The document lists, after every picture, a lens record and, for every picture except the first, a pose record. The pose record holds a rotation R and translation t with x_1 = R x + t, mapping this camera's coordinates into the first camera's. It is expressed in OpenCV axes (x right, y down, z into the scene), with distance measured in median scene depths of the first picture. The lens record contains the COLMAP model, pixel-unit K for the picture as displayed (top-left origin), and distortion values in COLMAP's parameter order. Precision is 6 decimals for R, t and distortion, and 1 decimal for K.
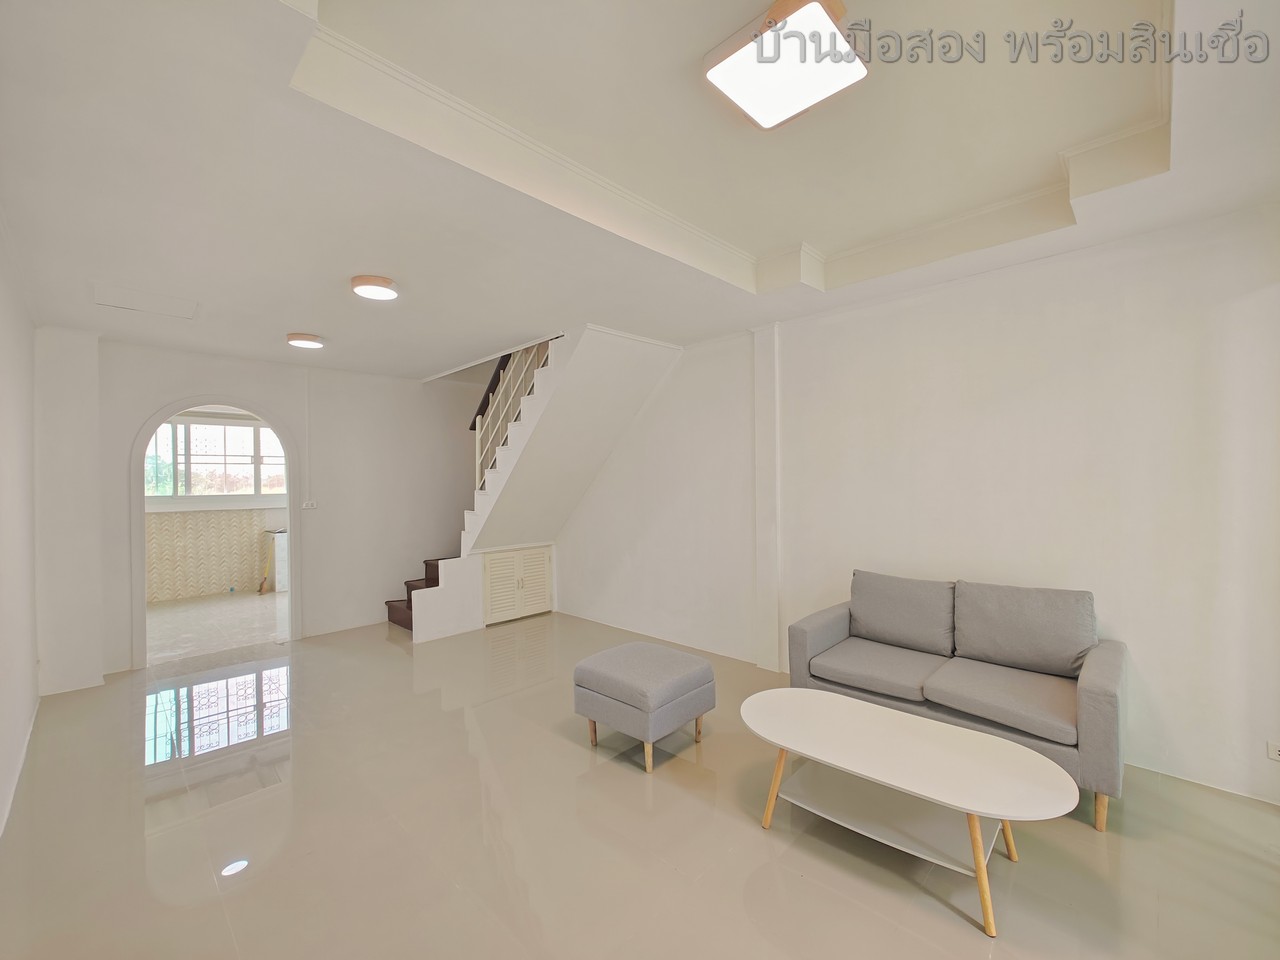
lens RADIAL K [[531.3, 0, 643.5], [0, 531.3, 477.0], [0, 0, 1]] dist [-0.005192, 0.002462]
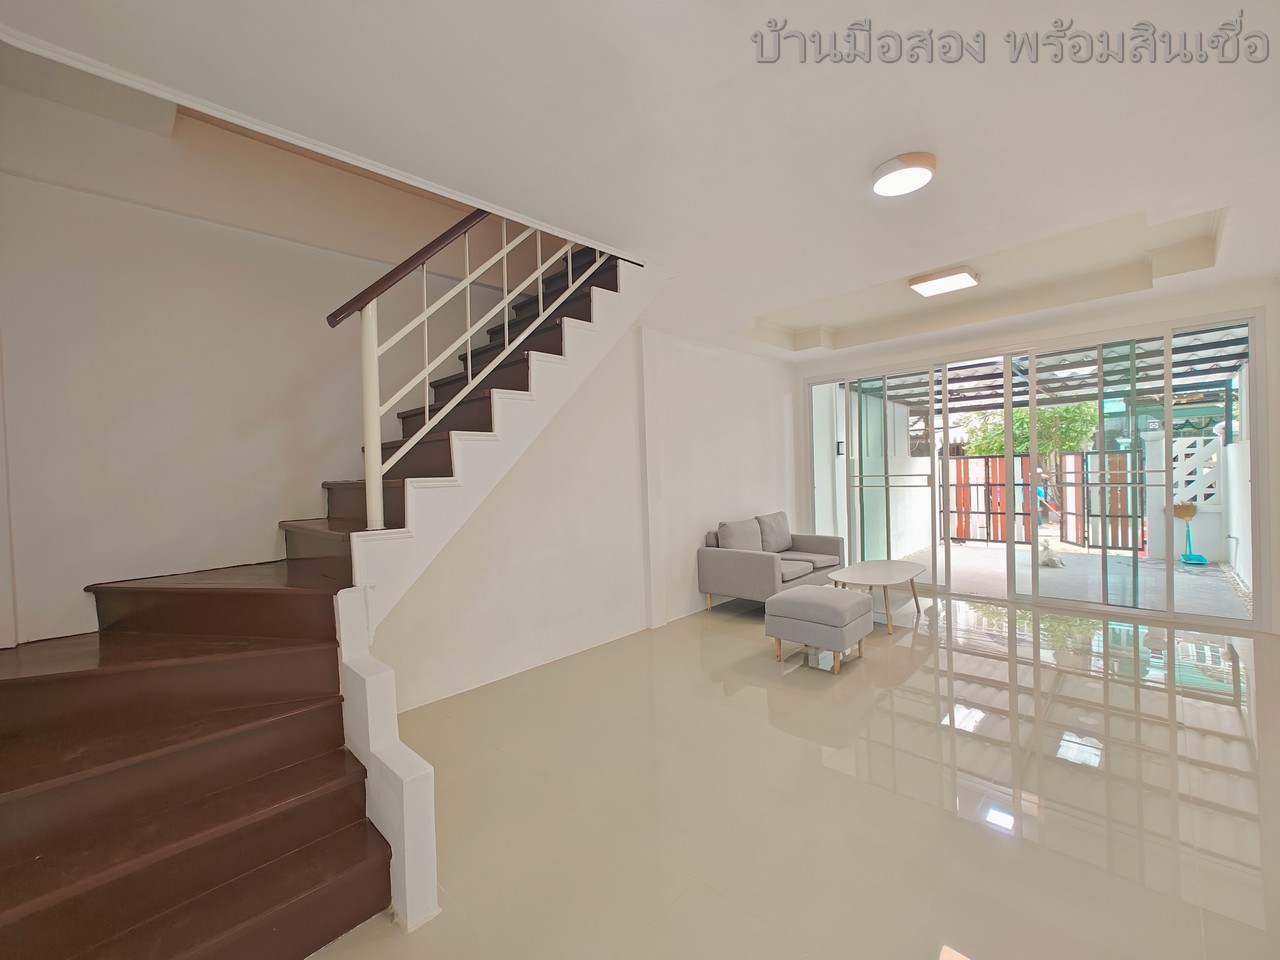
lens RADIAL K [[531.3, 0, 645.7], [0, 531.3, 480.5], [0, 0, 1]] dist [-0.005192, 0.002462]
pose [[-0.004015, -0.003511, 0.999986, -0.796034], [0.029146, 0.999569, 0.003626, 0.032970], [-0.999567, 0.029160, -0.003911, 0.883693]]
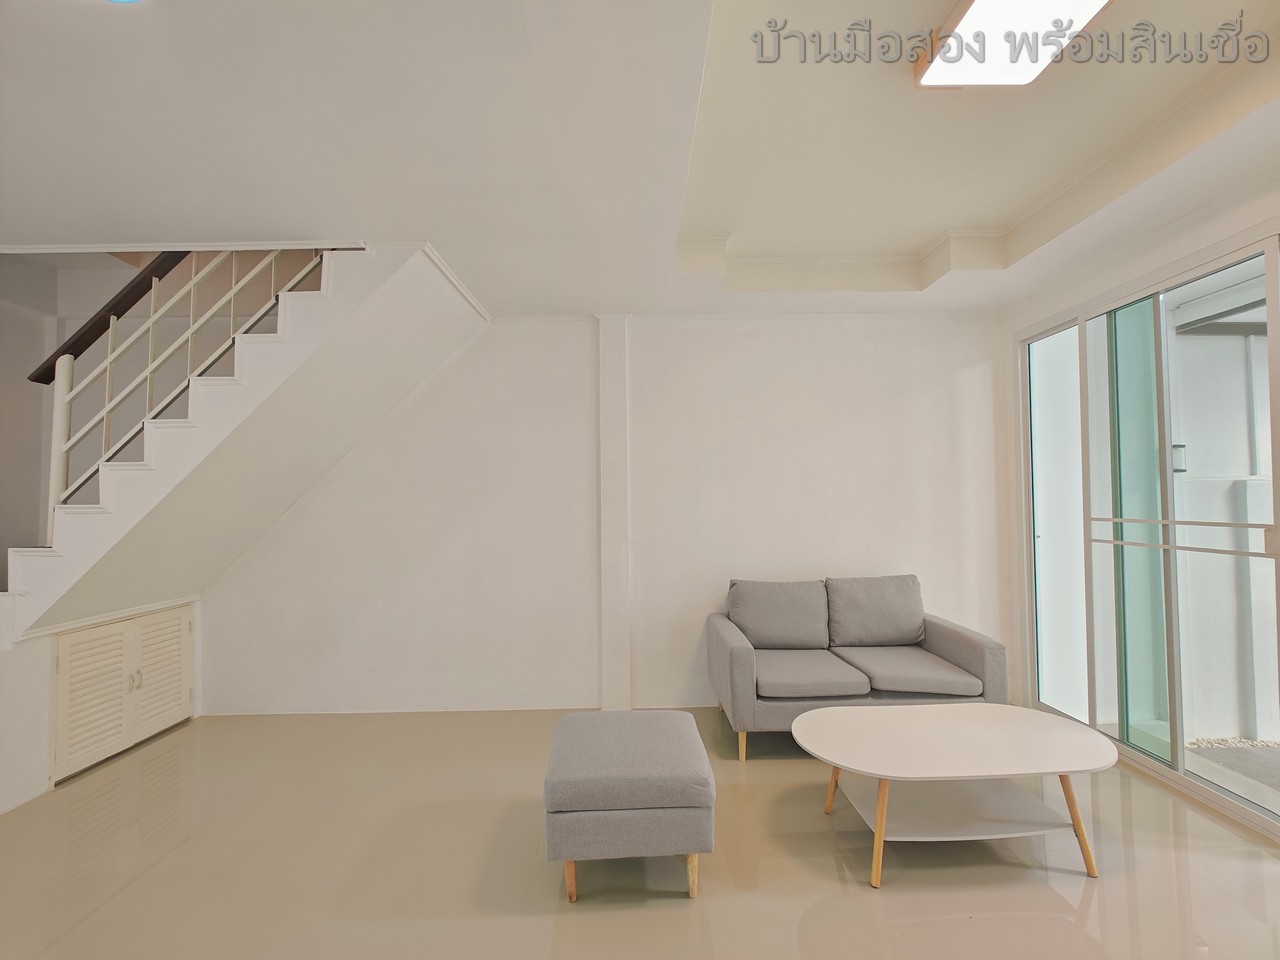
lens RADIAL K [[531.3, 0, 645.6], [0, 531.3, 480.7], [0, 0, 1]] dist [-0.005192, 0.002462]
pose [[0.709075, 0.032790, 0.704370, -0.300765], [-0.001684, 0.998994, -0.044811, 0.026088], [-0.705131, 0.030588, 0.708417, 0.299995]]
